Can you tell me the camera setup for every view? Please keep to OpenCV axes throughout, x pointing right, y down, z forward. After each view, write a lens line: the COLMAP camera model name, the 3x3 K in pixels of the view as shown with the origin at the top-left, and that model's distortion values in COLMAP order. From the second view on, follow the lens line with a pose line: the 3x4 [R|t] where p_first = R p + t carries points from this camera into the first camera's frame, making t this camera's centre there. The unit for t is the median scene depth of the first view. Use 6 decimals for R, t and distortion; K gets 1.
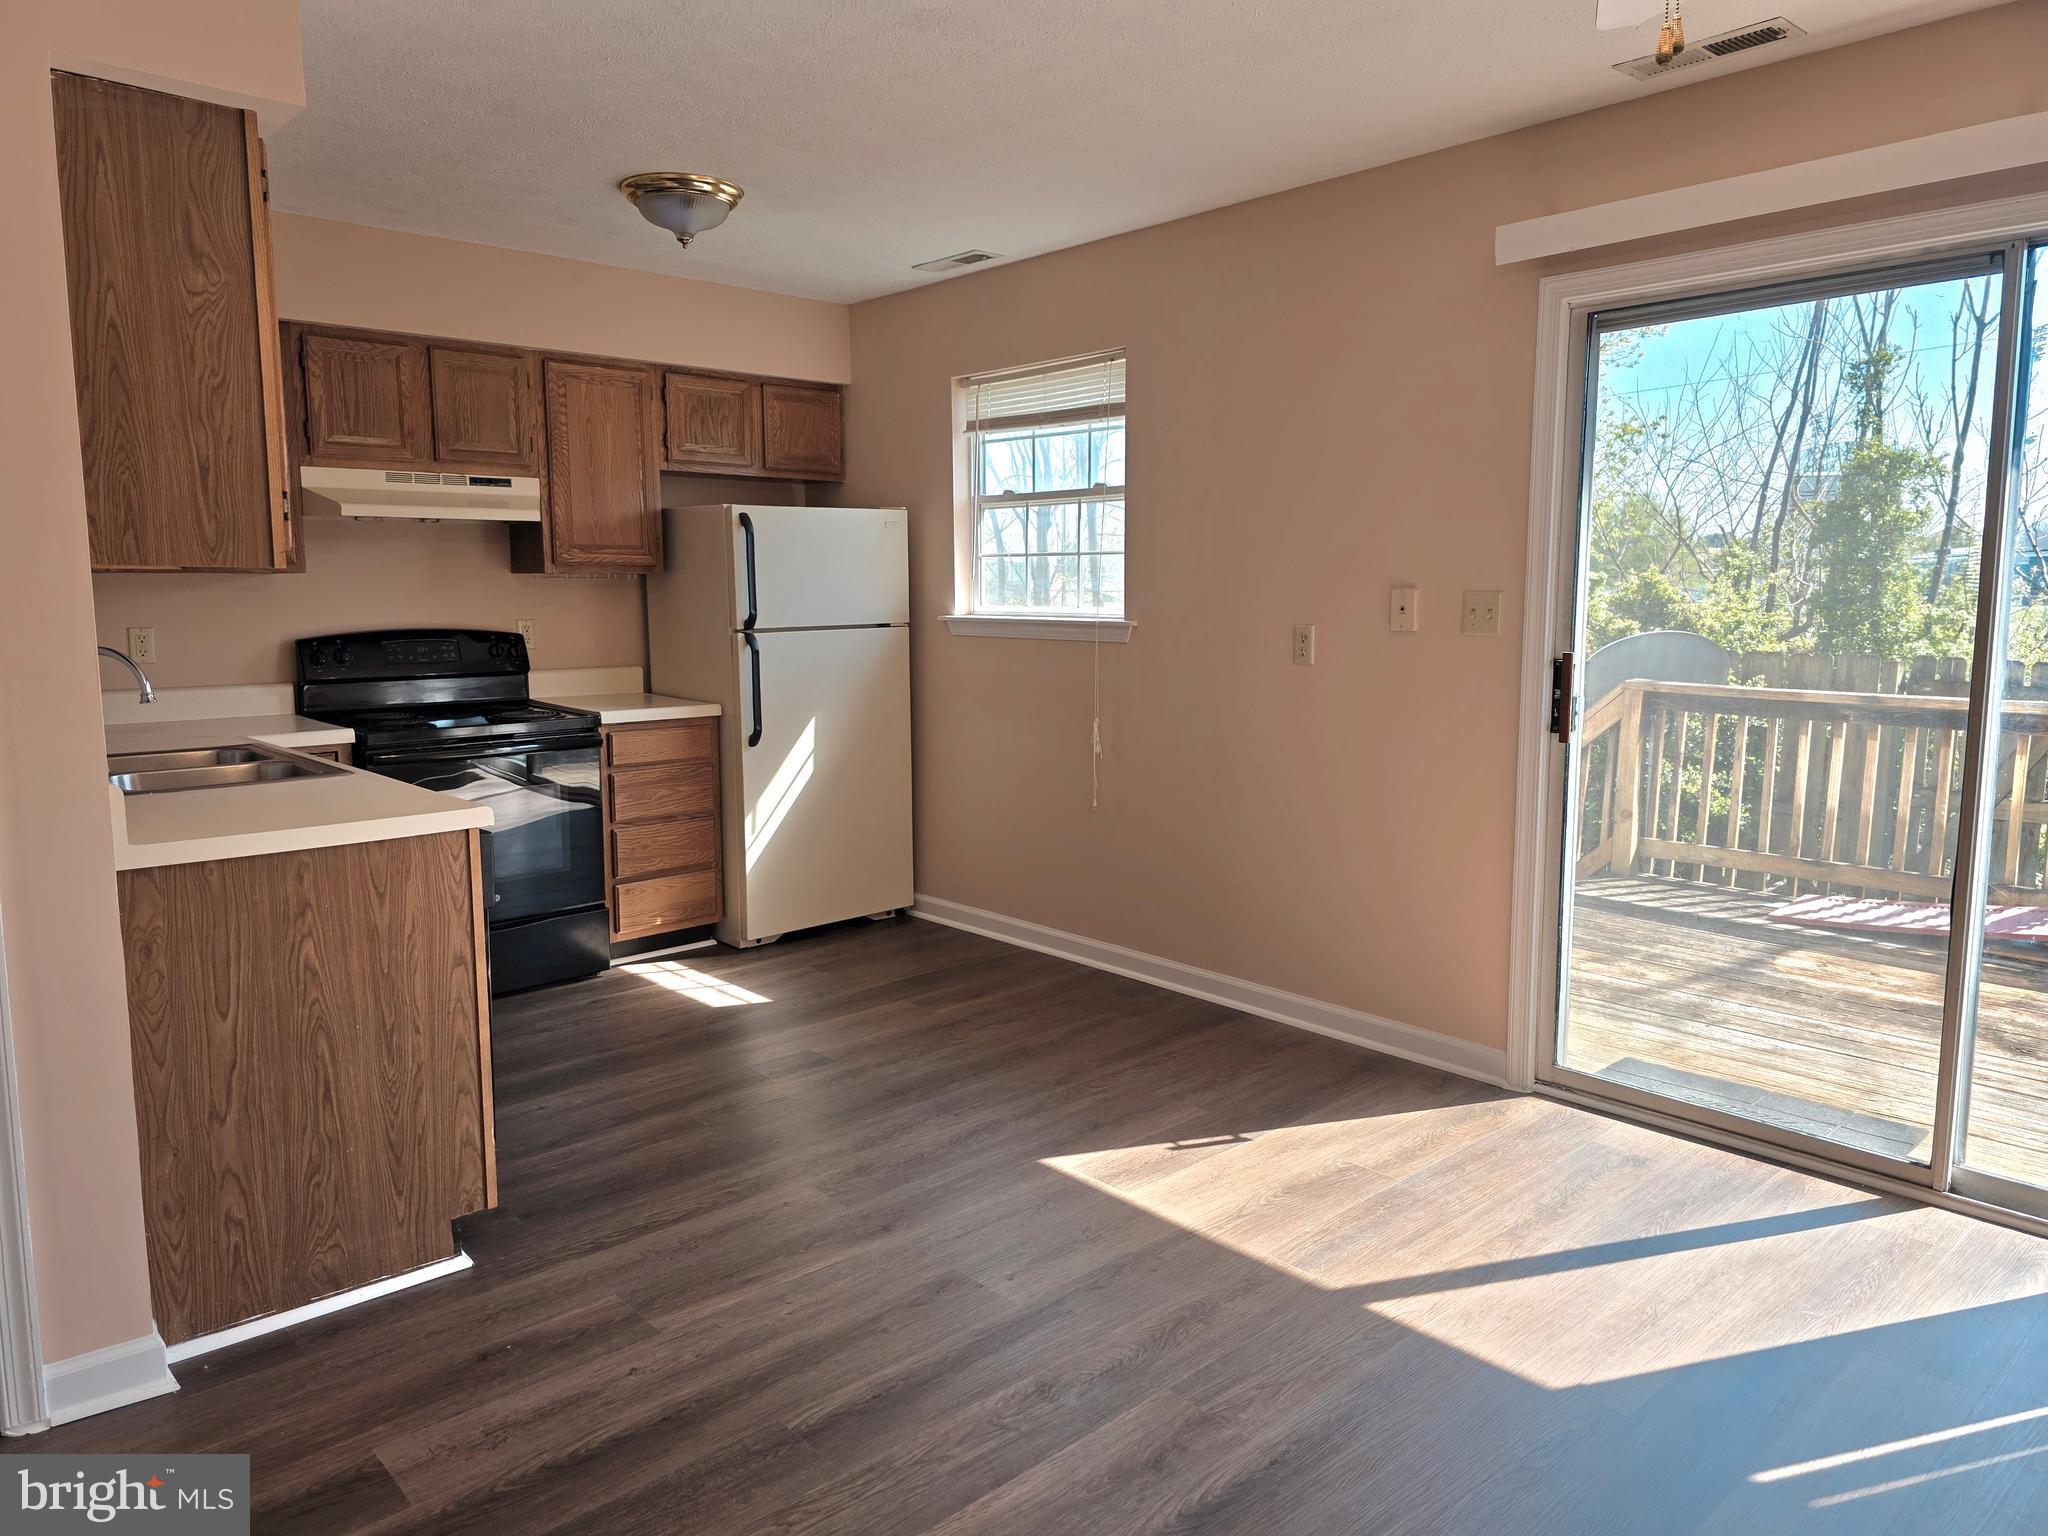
lens RADIAL K [[1373.6, 0, 1015.7], [0, 1373.6, 751.2], [0, 0, 1]] dist [0.065122, -0.057275]
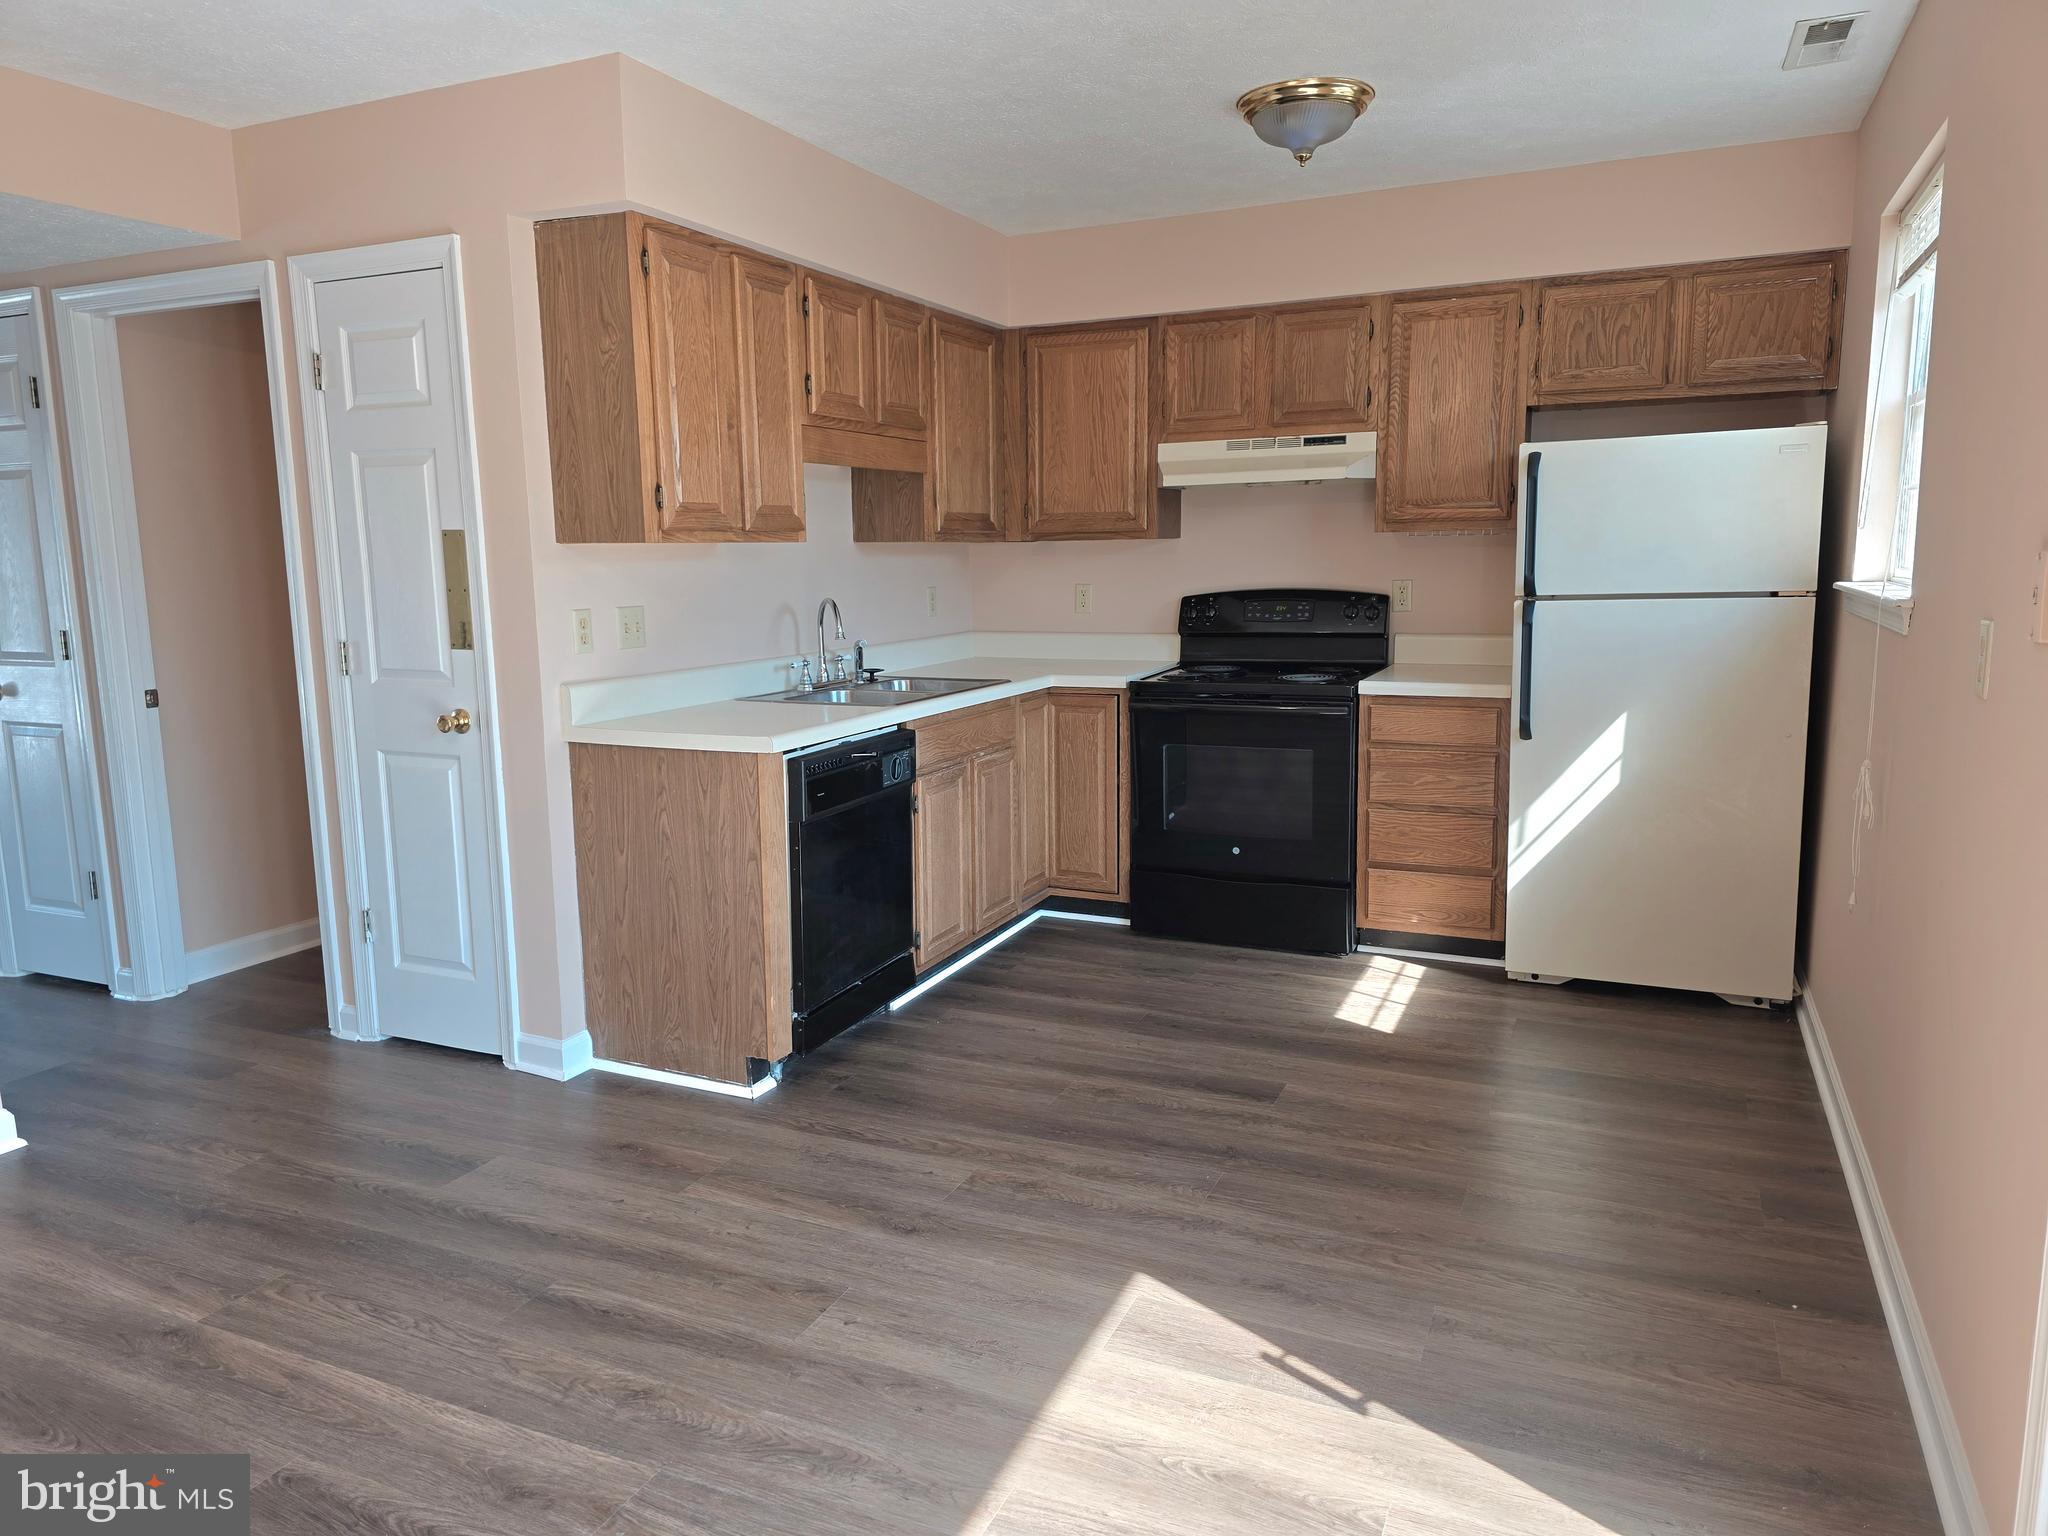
lens RADIAL K [[1373.6, 0, 1011.8], [0, 1373.6, 766.4], [0, 0, 1]] dist [0.065122, -0.057275]
pose [[0.391222, 0.140680, -0.909480, 0.668029], [-0.098151, 0.988989, 0.110758, -0.074298], [0.915047, 0.045935, 0.400722, 0.590267]]
